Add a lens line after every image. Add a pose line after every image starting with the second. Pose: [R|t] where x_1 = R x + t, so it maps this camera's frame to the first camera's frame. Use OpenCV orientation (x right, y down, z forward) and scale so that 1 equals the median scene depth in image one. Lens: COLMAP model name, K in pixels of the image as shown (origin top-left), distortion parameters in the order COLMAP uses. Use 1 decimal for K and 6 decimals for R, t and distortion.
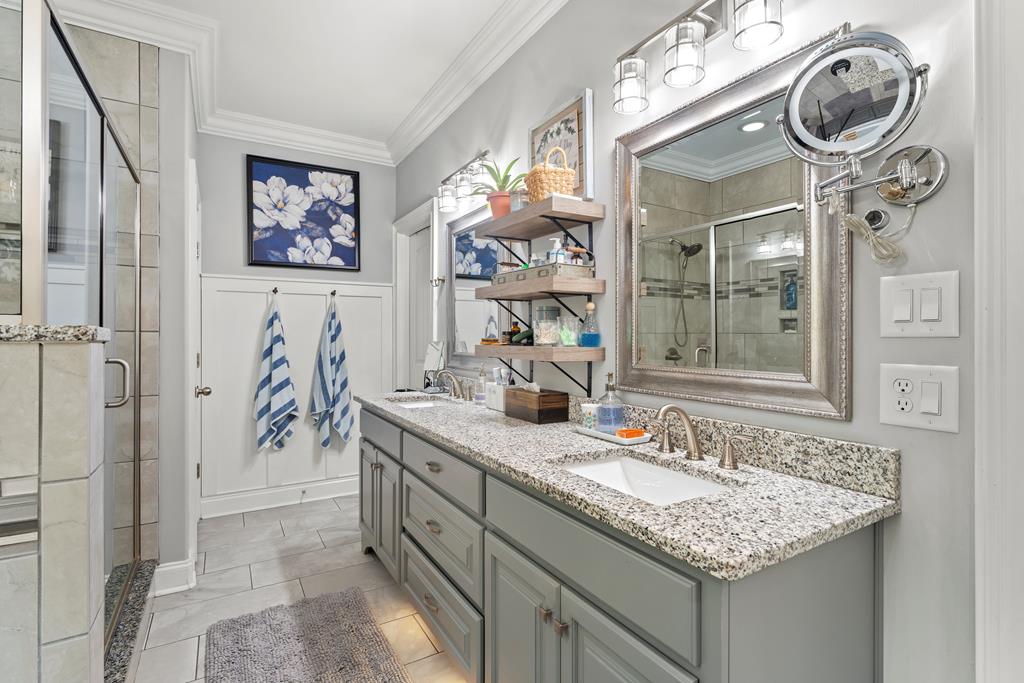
lens RADIAL K [[486.5, 0, 511.3], [0, 486.5, 338.8], [0, 0, 1]] dist [-0.000819, -0.000025]
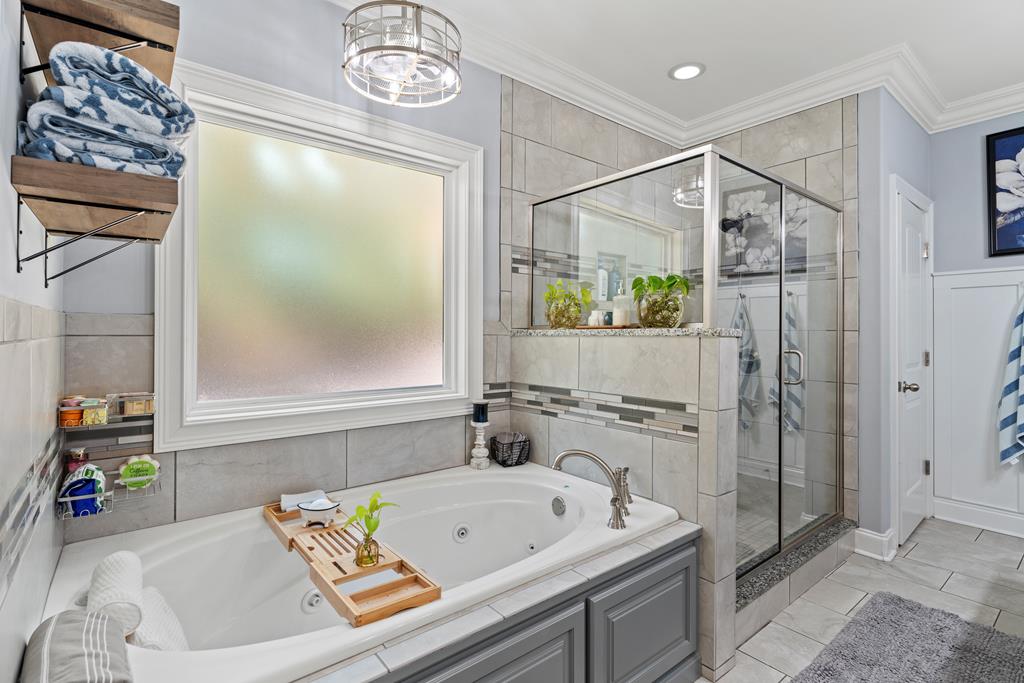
lens RADIAL K [[486.5, 0, 511.3], [0, 486.5, 338.8], [0, 0, 1]] dist [-0.000819, -0.000025]
pose [[0.138004, 0.011509, -0.990365, 0.284025], [-0.010051, 0.999897, 0.010219, 0.001152], [0.990381, 0.008544, 0.138105, -0.005146]]
